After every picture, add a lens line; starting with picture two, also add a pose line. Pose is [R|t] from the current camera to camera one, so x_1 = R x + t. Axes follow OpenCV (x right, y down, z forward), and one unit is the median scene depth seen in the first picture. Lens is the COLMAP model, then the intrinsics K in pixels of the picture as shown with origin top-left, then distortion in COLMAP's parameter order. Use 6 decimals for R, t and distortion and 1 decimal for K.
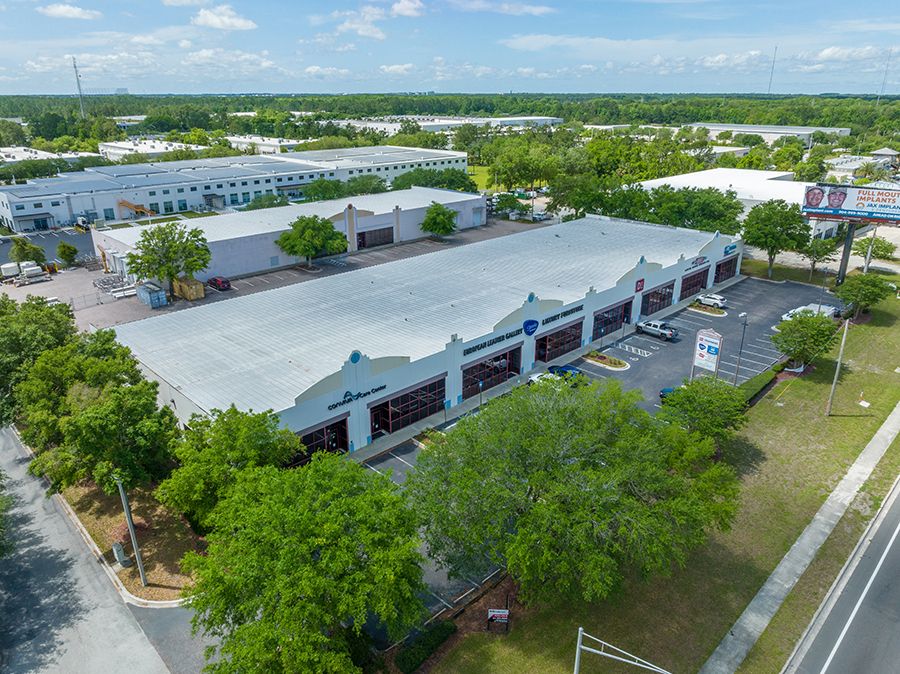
lens RADIAL K [[631.5, 0, 450.0], [0, 631.5, 337.0], [0, 0, 1]] dist [-0.031959, 0.000503]
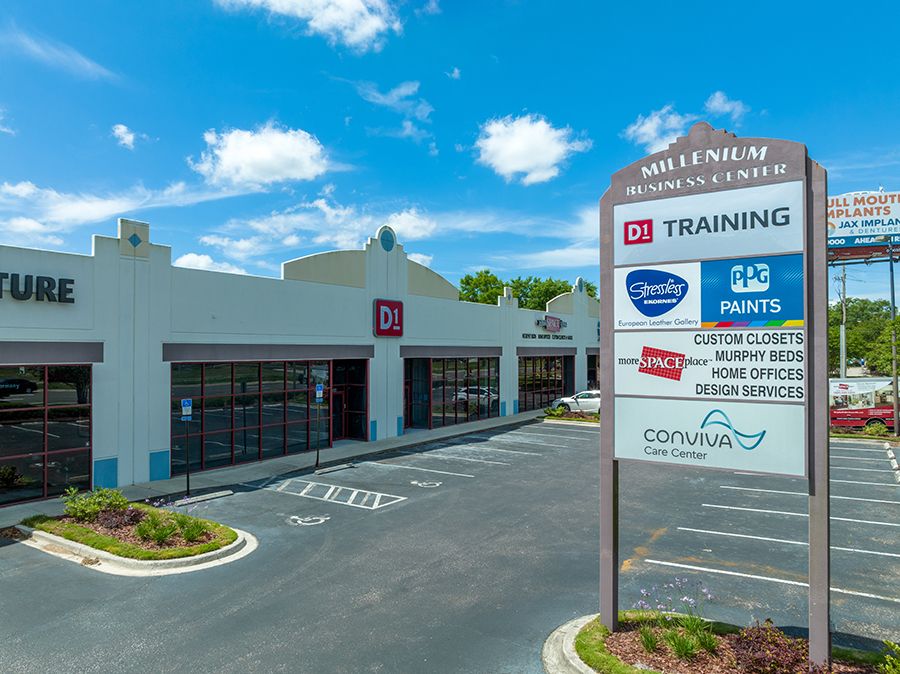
lens RADIAL K [[631.5, 0, 450.0], [0, 631.5, 337.0], [0, 0, 1]] dist [-0.031959, 0.000503]
pose [[0.976038, 0.002848, 0.217580, 0.292727], [0.080879, 0.923529, -0.374903, 0.059601], [-0.202009, 0.383517, 0.901170, 0.787455]]
